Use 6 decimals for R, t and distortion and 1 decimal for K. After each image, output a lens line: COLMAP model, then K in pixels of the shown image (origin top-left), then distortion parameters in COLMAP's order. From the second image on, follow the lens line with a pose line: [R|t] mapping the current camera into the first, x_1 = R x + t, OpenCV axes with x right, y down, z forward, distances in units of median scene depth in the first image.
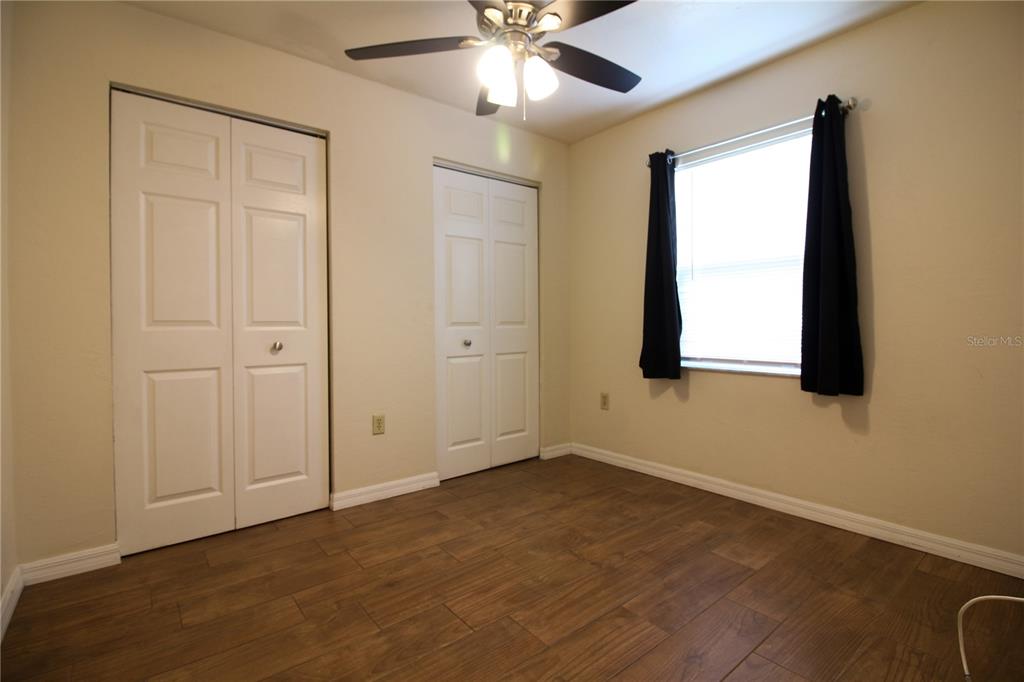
lens RADIAL K [[477.5, 0, 516.2], [0, 477.5, 330.8], [0, 0, 1]] dist [0.002672, -0.013055]
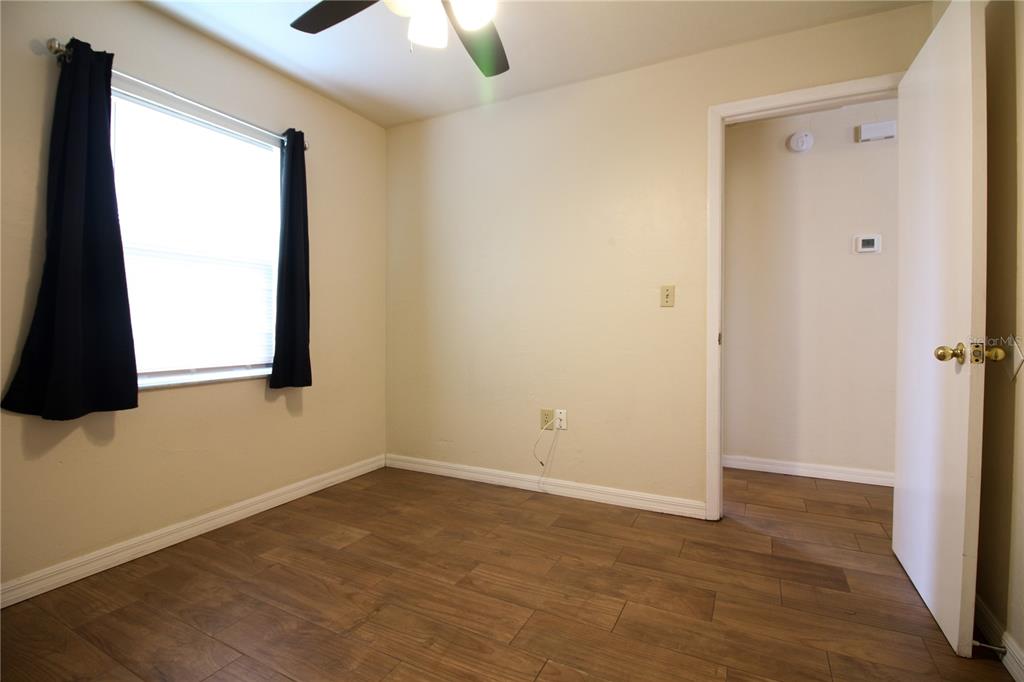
lens RADIAL K [[477.5, 0, 516.2], [0, 477.5, 330.8], [0, 0, 1]] dist [0.002672, -0.013055]
pose [[-0.403649, -0.005222, 0.914899, -0.659111], [0.017088, 0.999766, 0.013246, -0.008305], [-0.914754, 0.020980, -0.403465, 1.040347]]
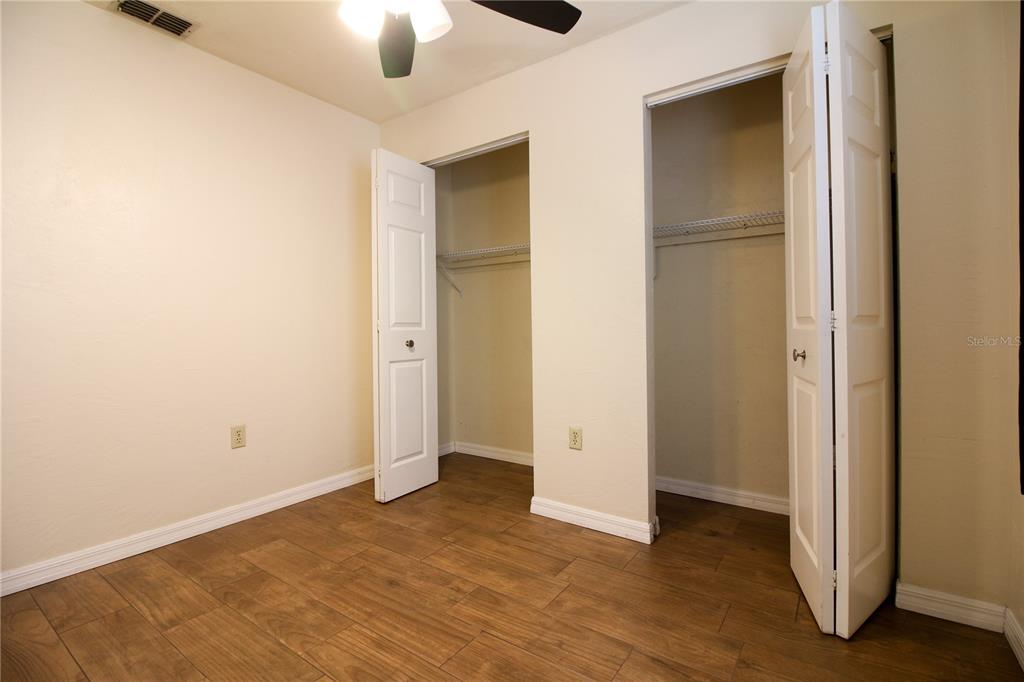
lens RADIAL K [[477.5, 0, 516.2], [0, 477.5, 330.8], [0, 0, 1]] dist [0.002672, -0.013055]
pose [[0.269194, 0.010770, -0.963026, 0.672513], [-0.004605, 0.999940, 0.009896, -0.010468], [0.963075, 0.001771, 0.269227, 0.851803]]
